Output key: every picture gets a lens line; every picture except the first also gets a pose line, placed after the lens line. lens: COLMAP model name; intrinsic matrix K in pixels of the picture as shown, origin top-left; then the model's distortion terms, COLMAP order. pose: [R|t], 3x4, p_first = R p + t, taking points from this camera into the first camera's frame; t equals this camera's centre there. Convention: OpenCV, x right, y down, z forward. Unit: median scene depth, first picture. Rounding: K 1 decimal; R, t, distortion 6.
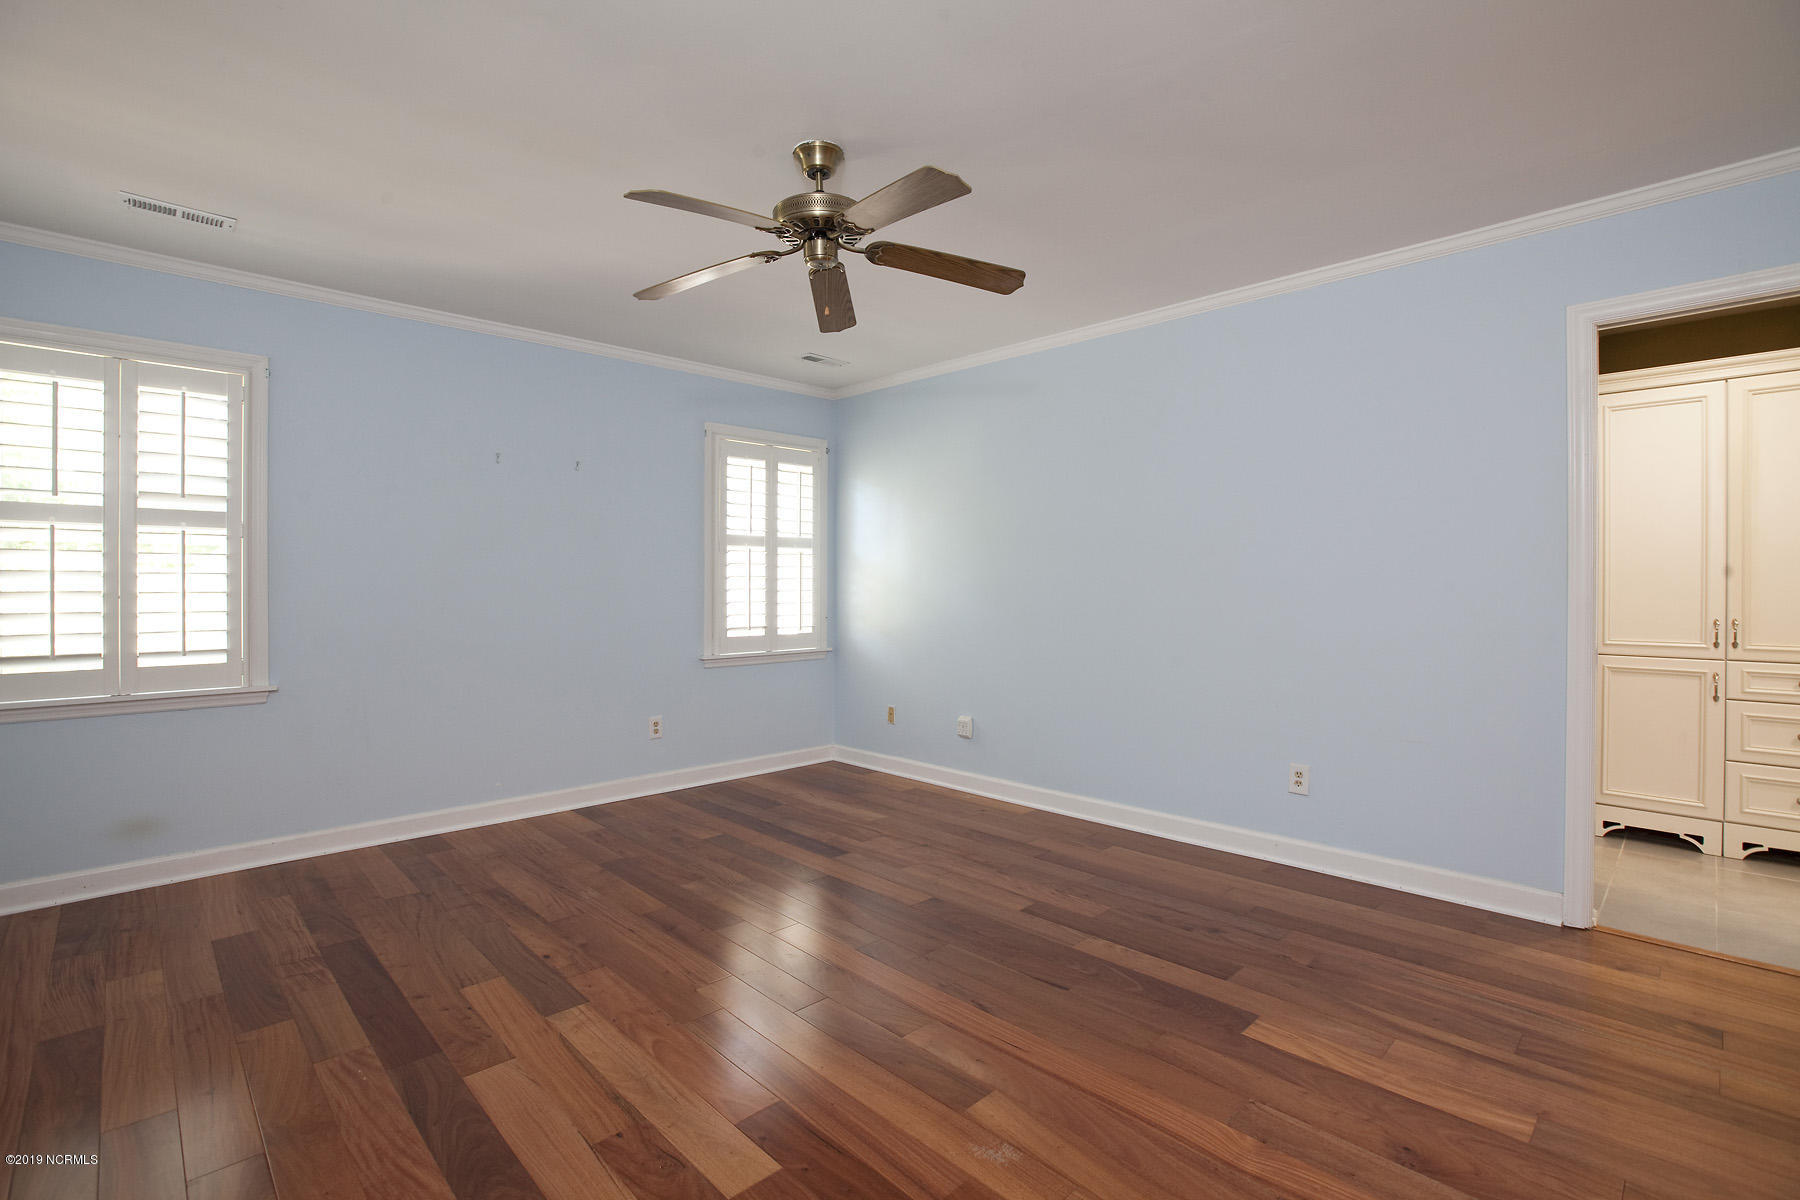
lens RADIAL K [[821.0, 0, 892.2], [0, 821.0, 595.4], [0, 0, 1]] dist [-0.049662, 0.014523]
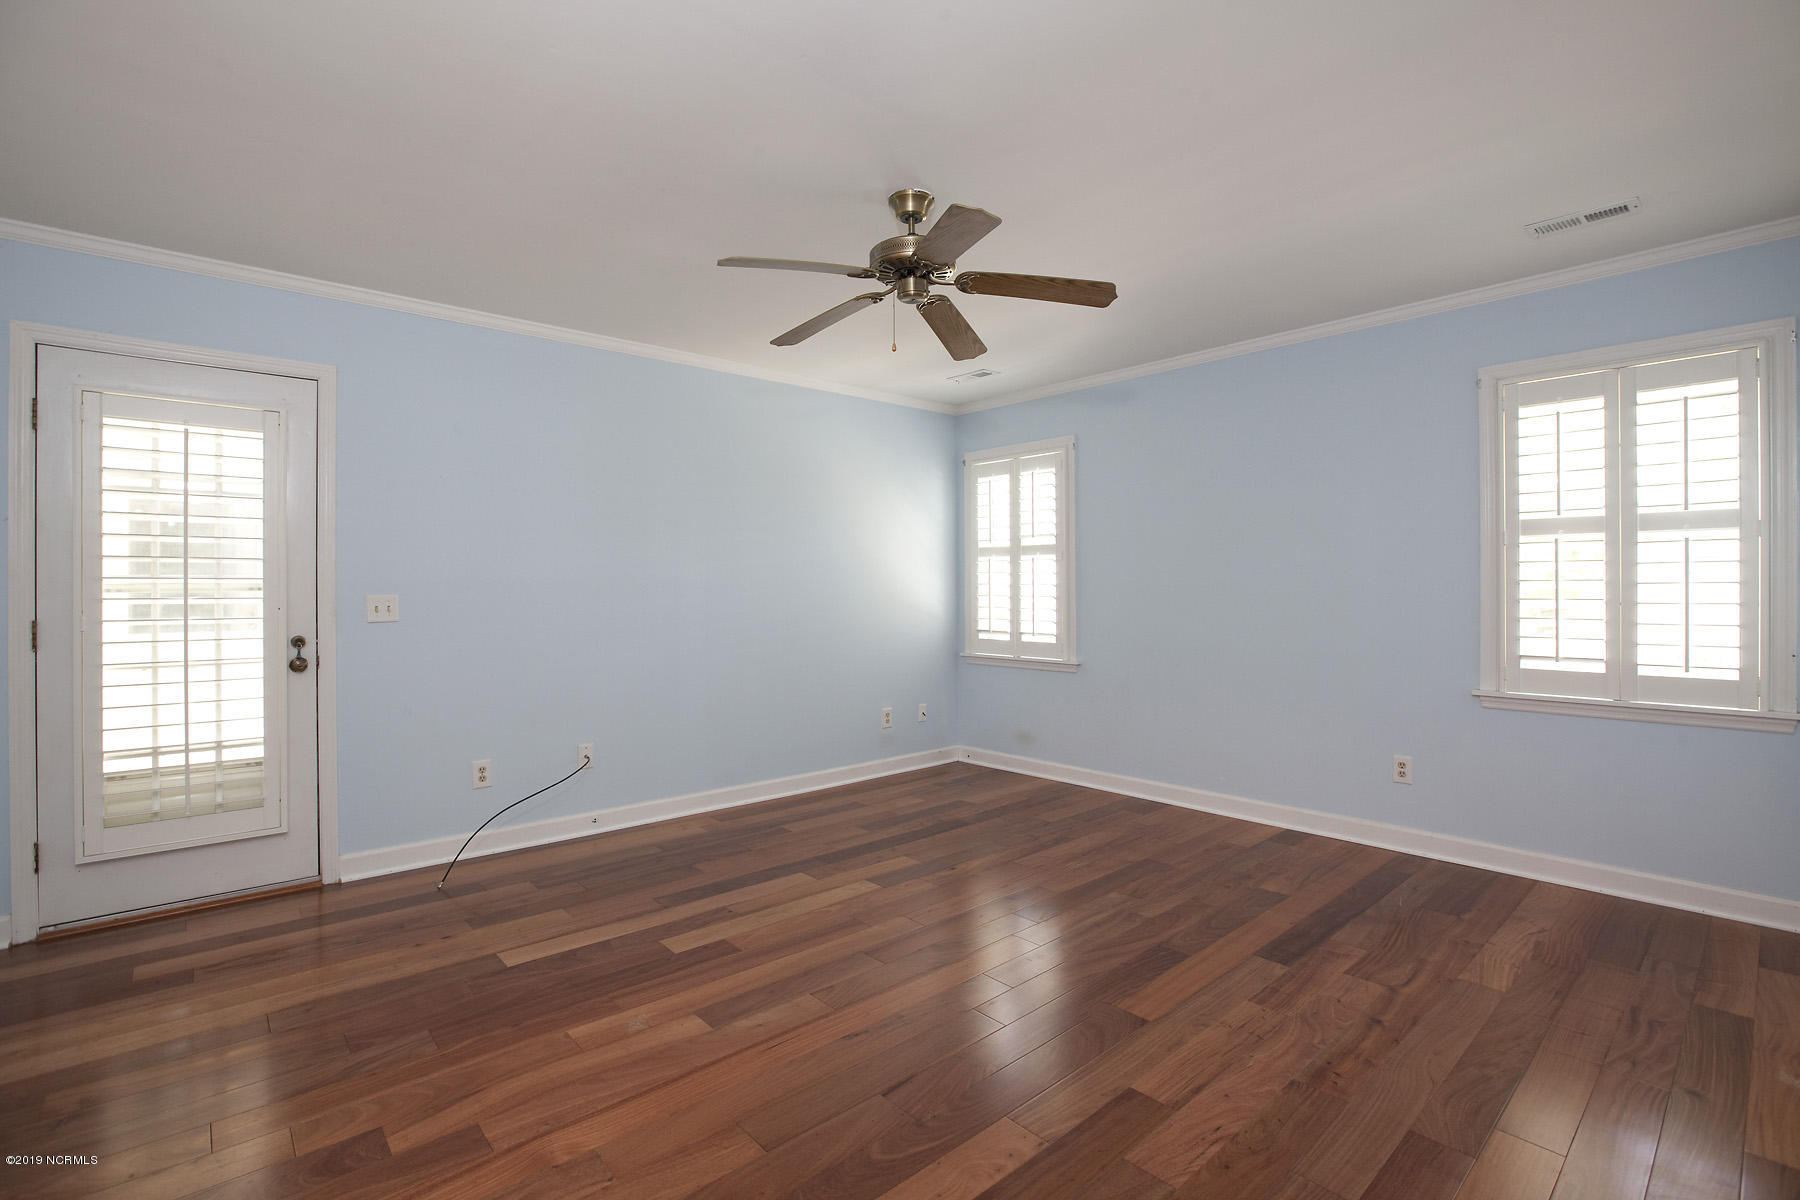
lens RADIAL K [[821.0, 0, 893.6], [0, 821.0, 588.3], [0, 0, 1]] dist [-0.049662, 0.014523]
pose [[-0.036844, -0.003470, -0.999315, 0.493693], [-0.015296, 0.999879, -0.002908, -0.006642], [0.999204, 0.015178, -0.036892, 0.499449]]
